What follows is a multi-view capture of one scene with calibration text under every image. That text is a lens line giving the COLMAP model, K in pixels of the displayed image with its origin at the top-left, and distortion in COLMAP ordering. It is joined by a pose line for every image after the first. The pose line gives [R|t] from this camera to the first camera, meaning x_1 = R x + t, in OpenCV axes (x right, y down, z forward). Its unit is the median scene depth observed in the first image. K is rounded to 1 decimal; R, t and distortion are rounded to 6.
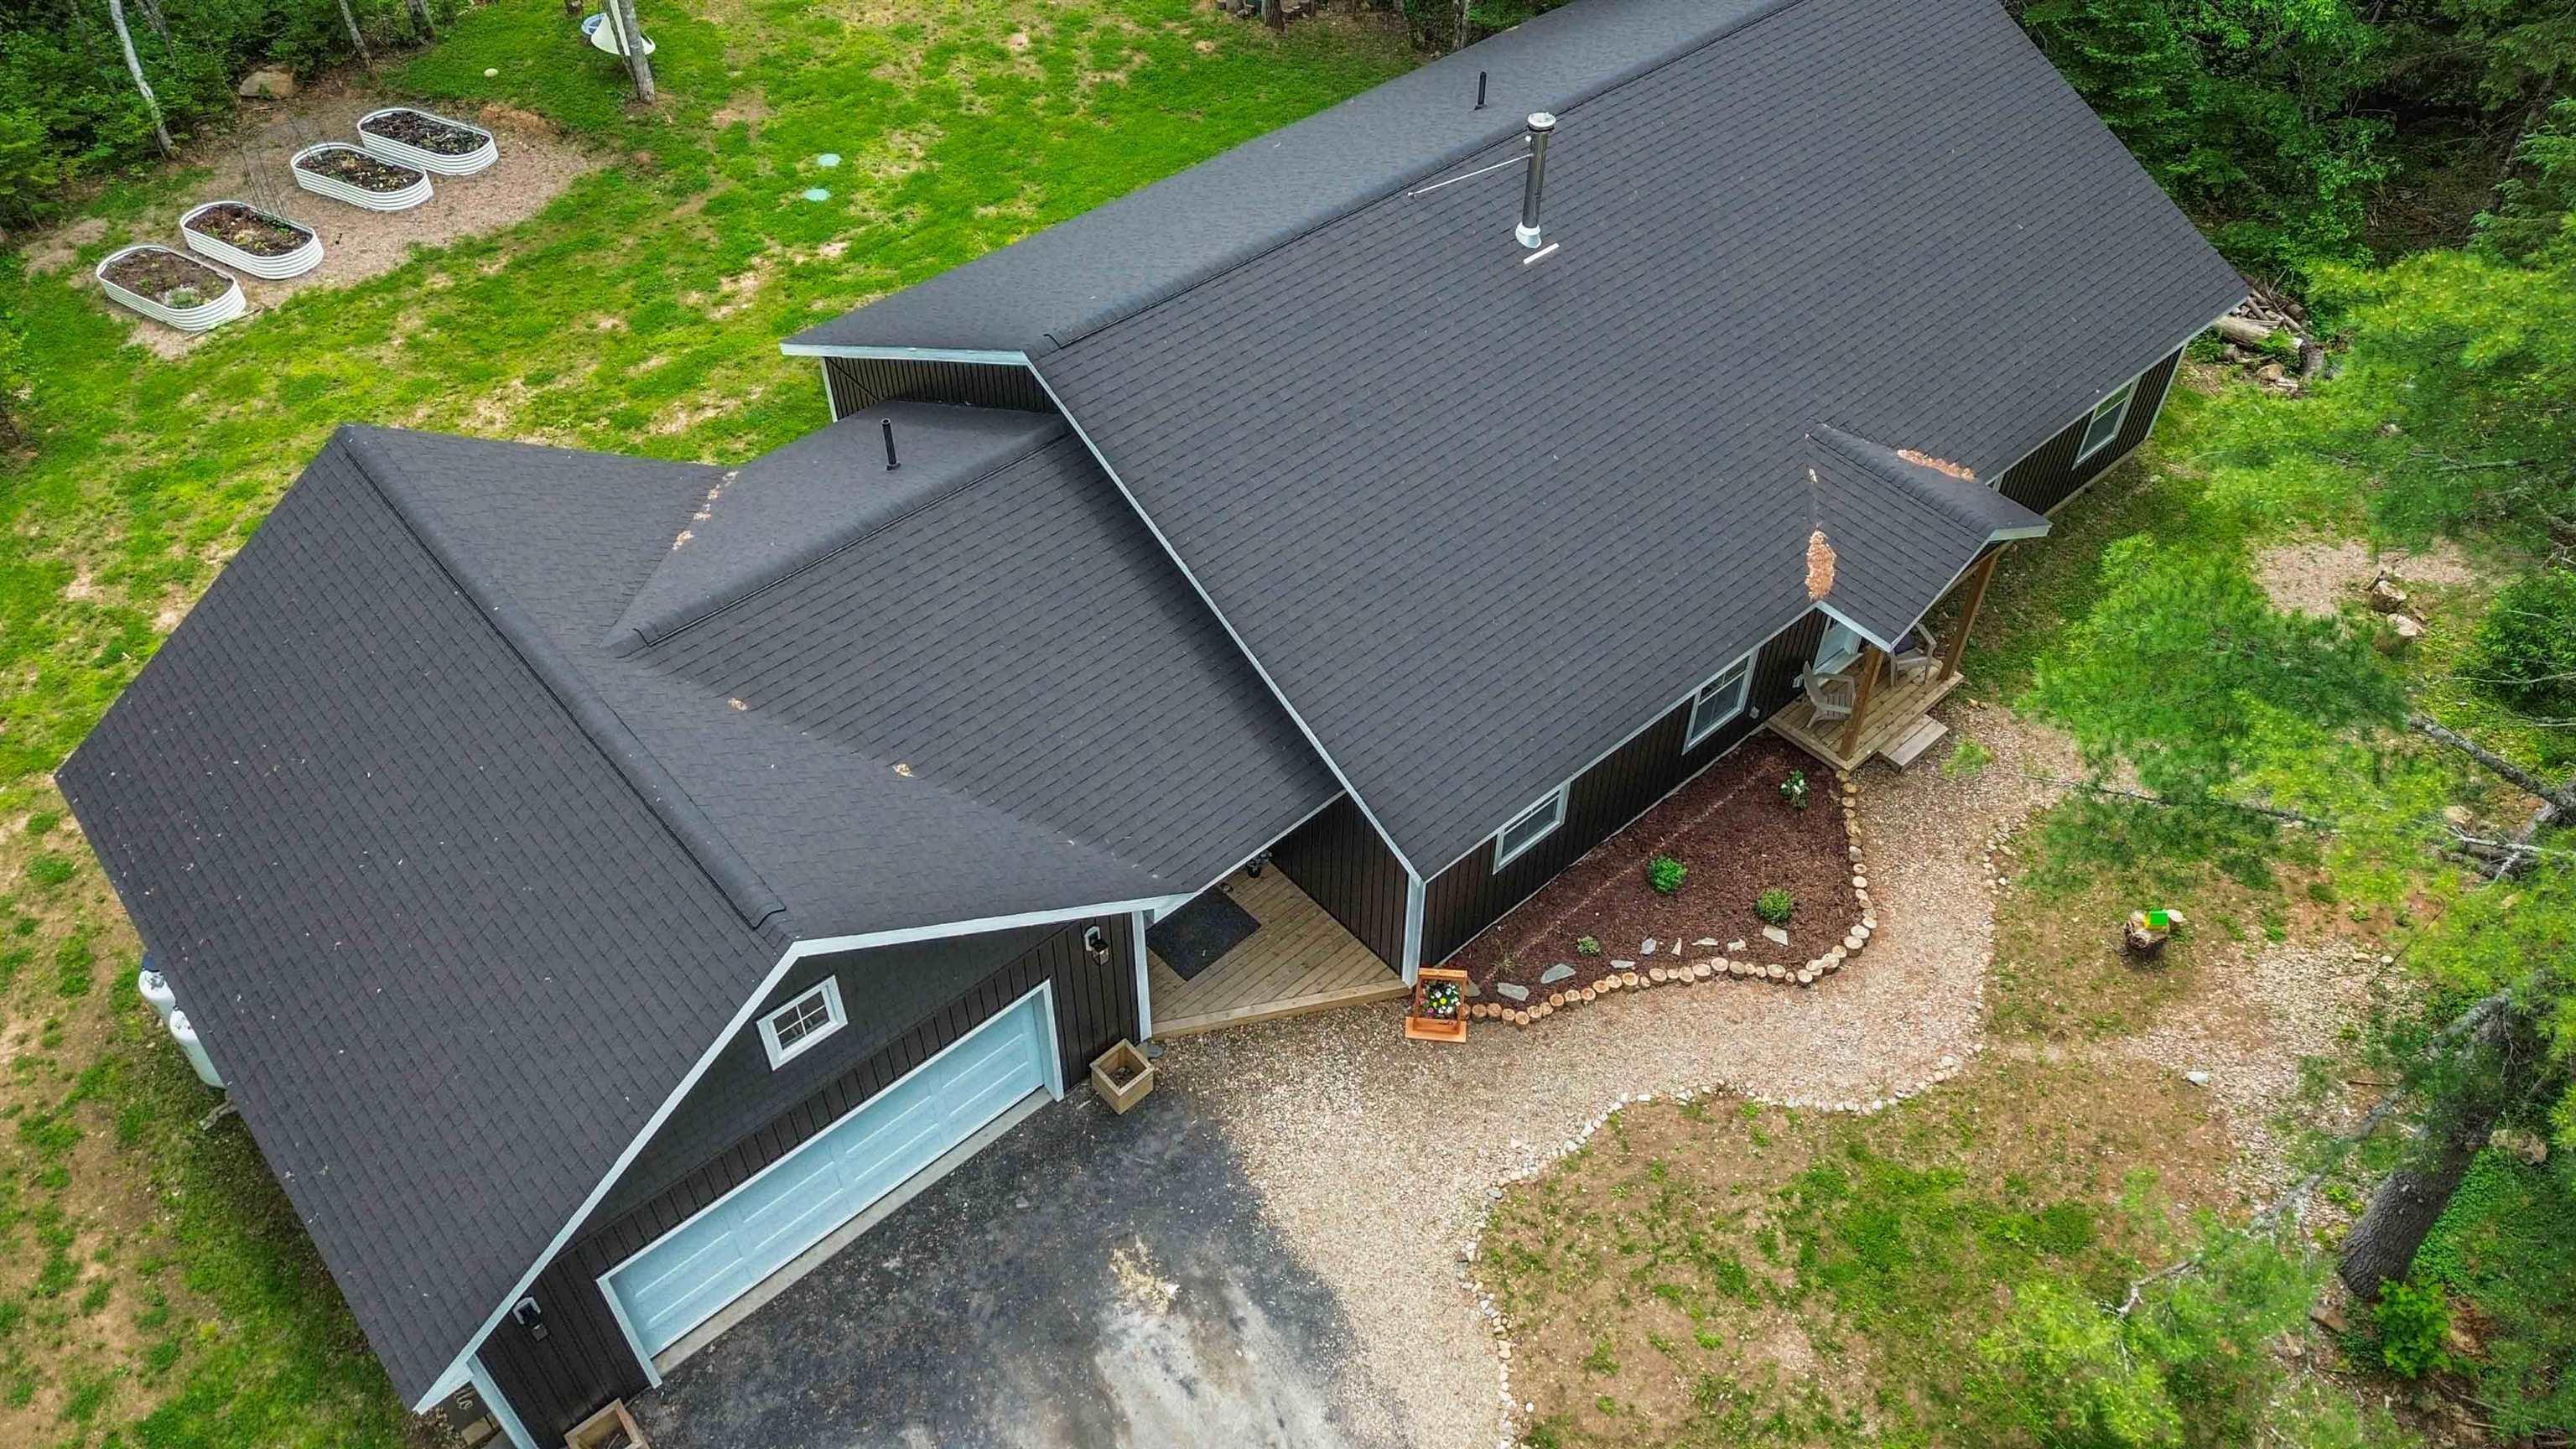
lens RADIAL K [[1832.8, 0, 1288.0], [0, 1832.8, 724.5], [0, 0, 1]] dist [0.069606, -0.056433]
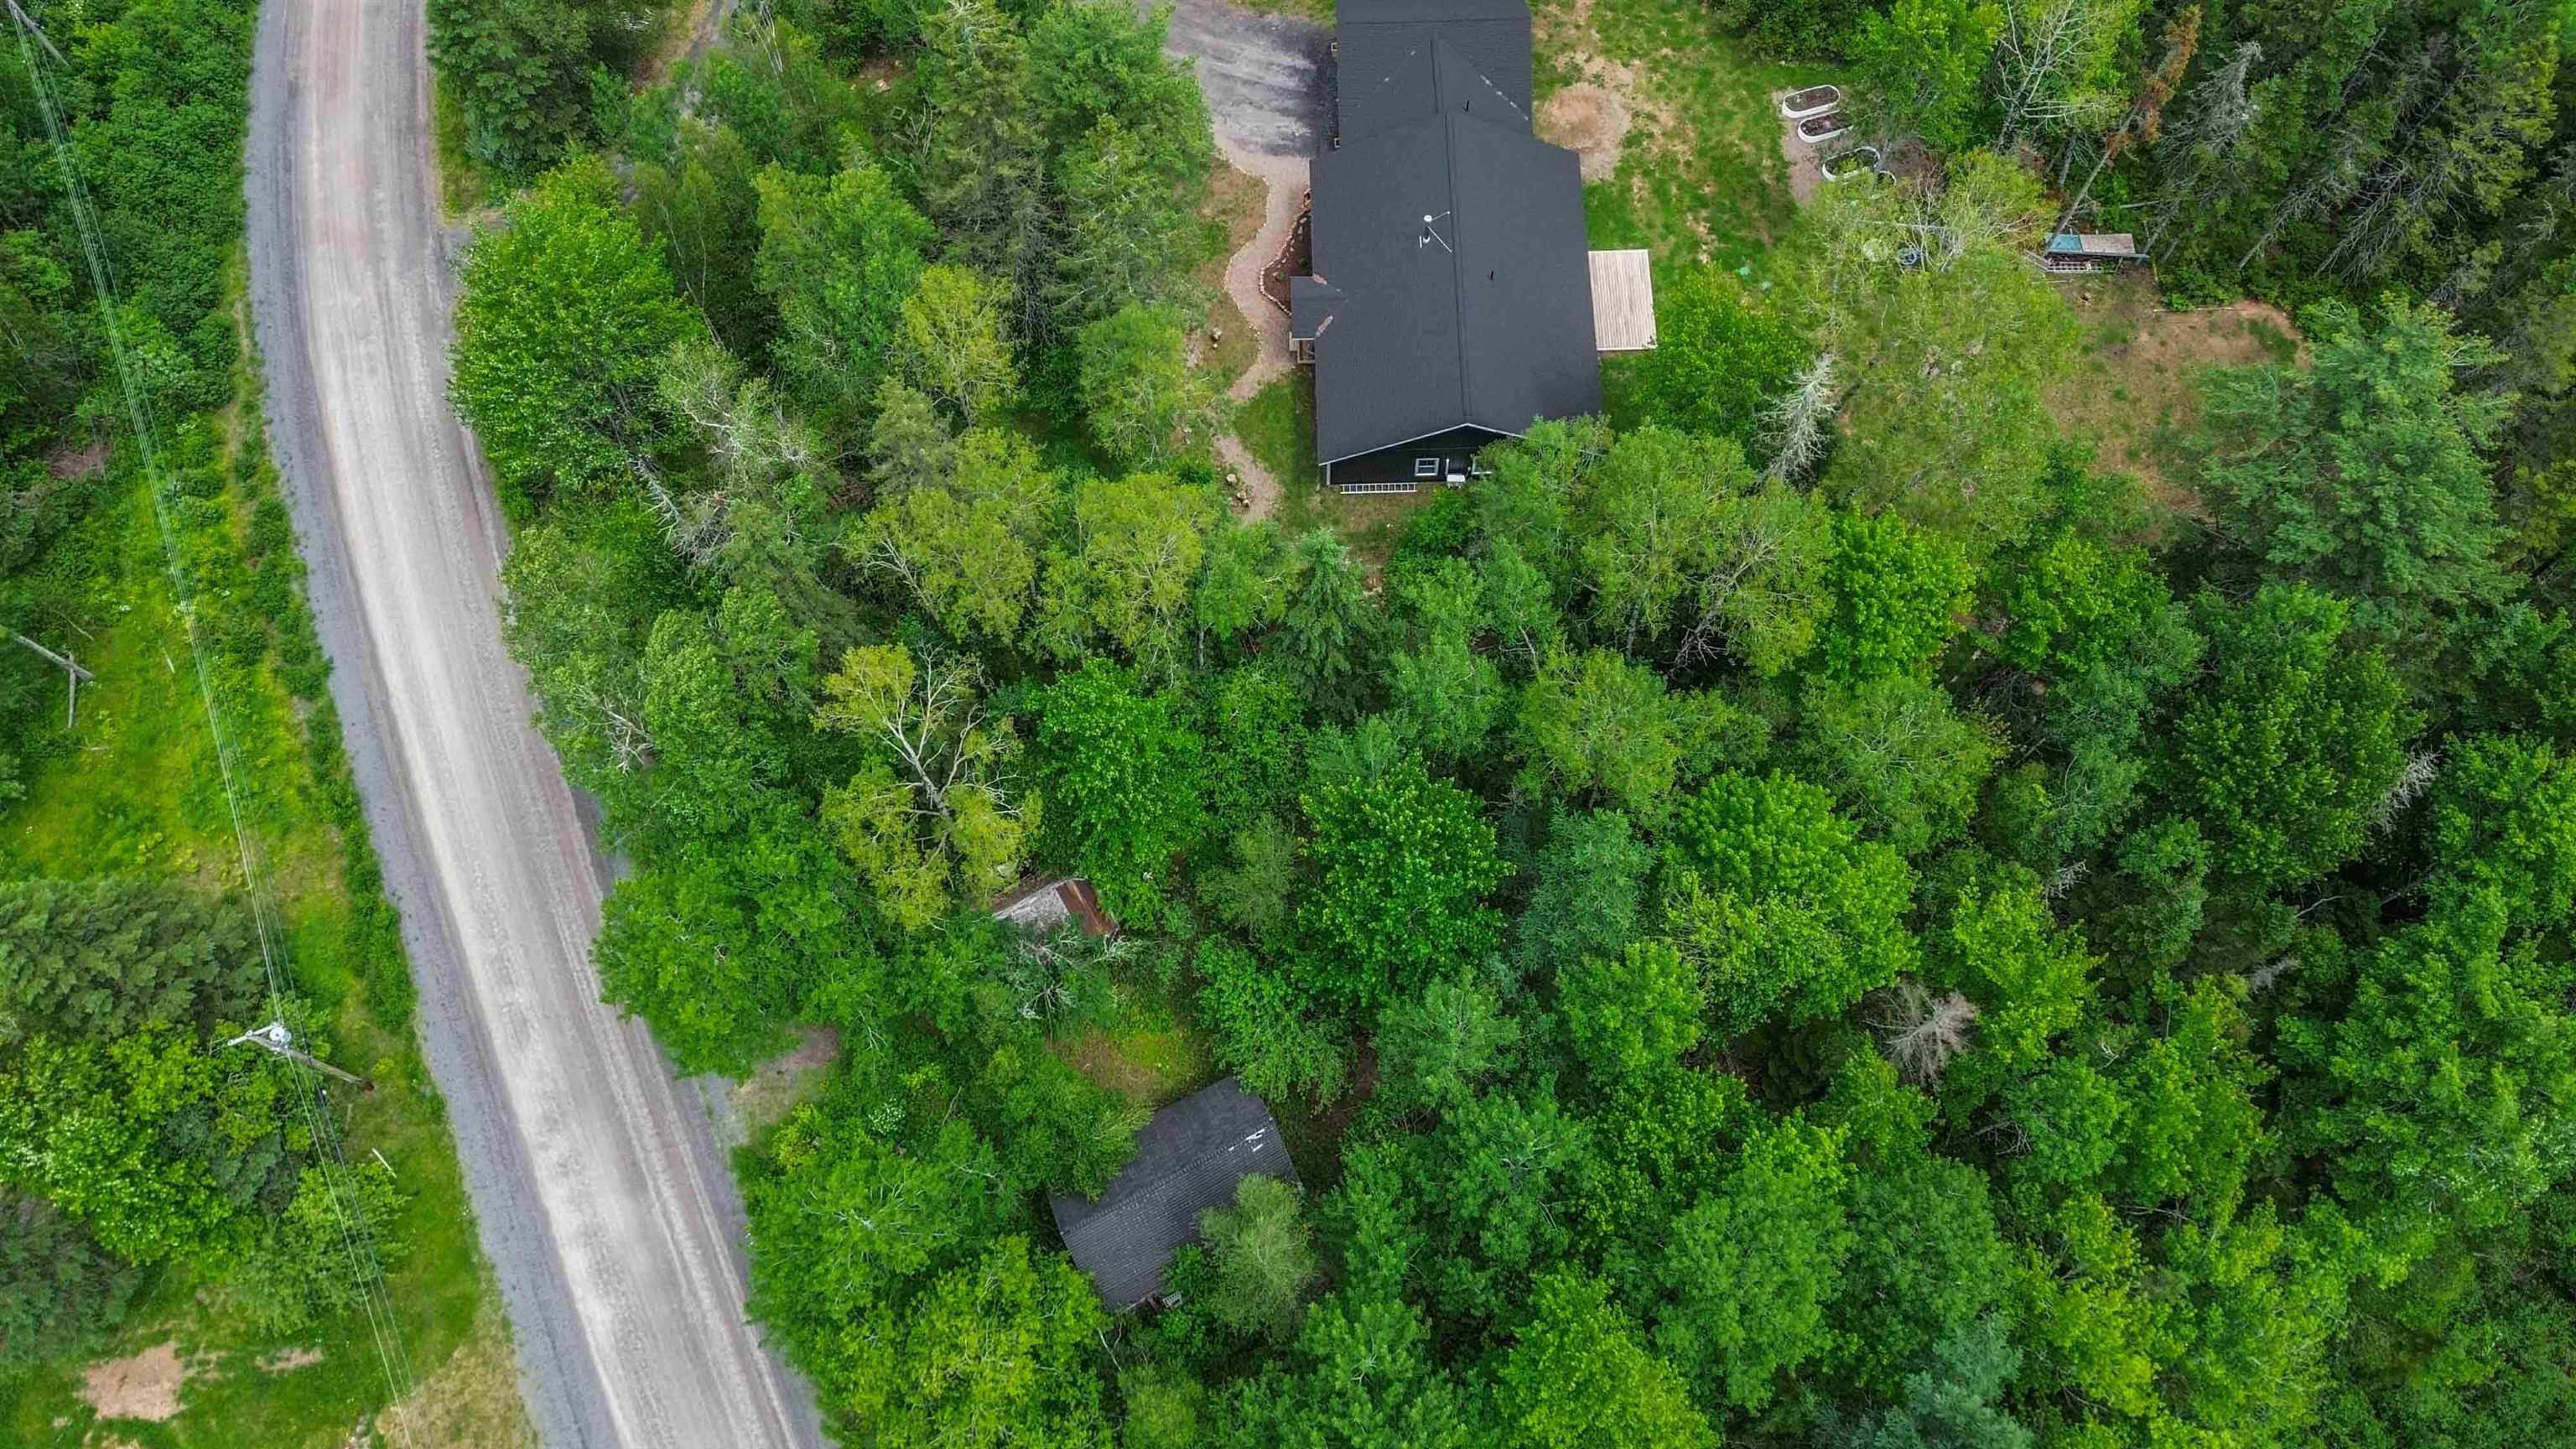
lens RADIAL K [[1832.8, 0, 1288.0], [0, 1832.8, 724.5], [0, 0, 1]] dist [0.069606, -0.056433]
pose [[-0.647138, 0.708178, -0.282305, 1.525659], [-0.534135, -0.156948, 0.830703, -2.494960], [0.543978, 0.688369, 0.479829, -0.178551]]
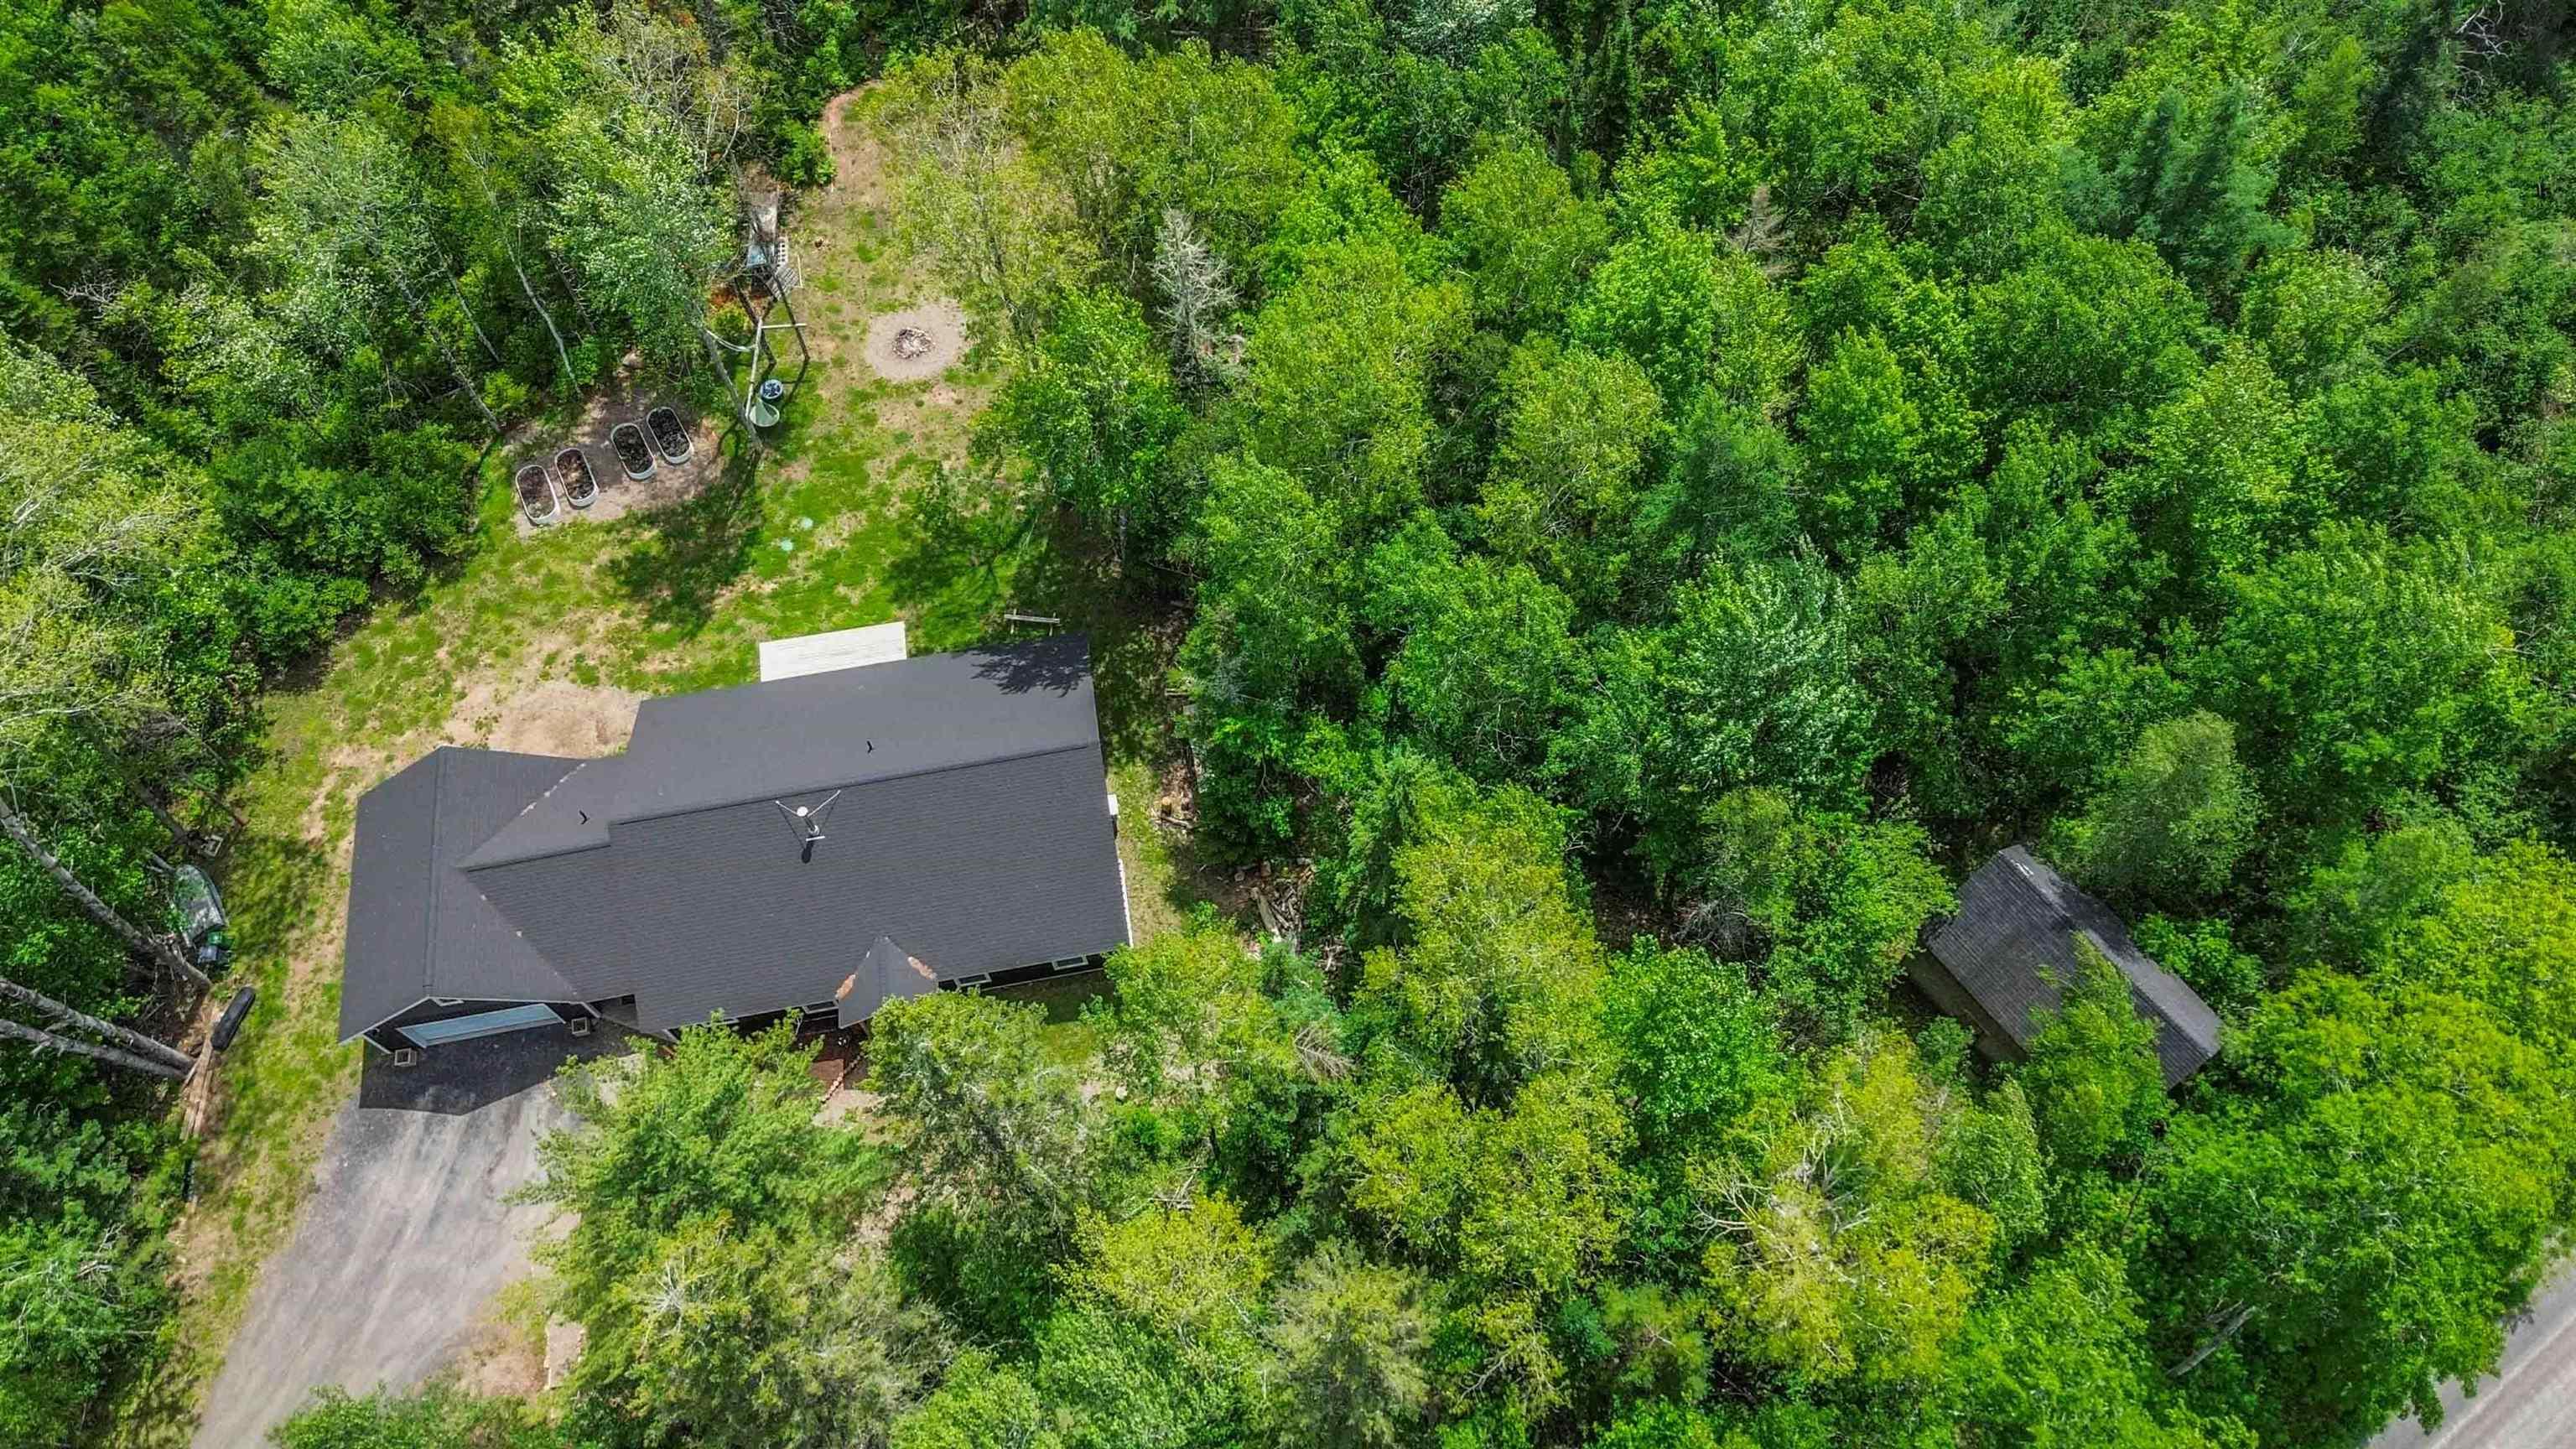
lens RADIAL K [[1832.8, 0, 1288.0], [0, 1832.8, 724.5], [0, 0, 1]] dist [0.069606, -0.056433]
pose [[0.849326, 0.454043, -0.269241, 1.055212], [-0.353350, 0.867941, 0.349032, -1.215782], [0.392161, -0.201305, 0.897600, -0.869091]]
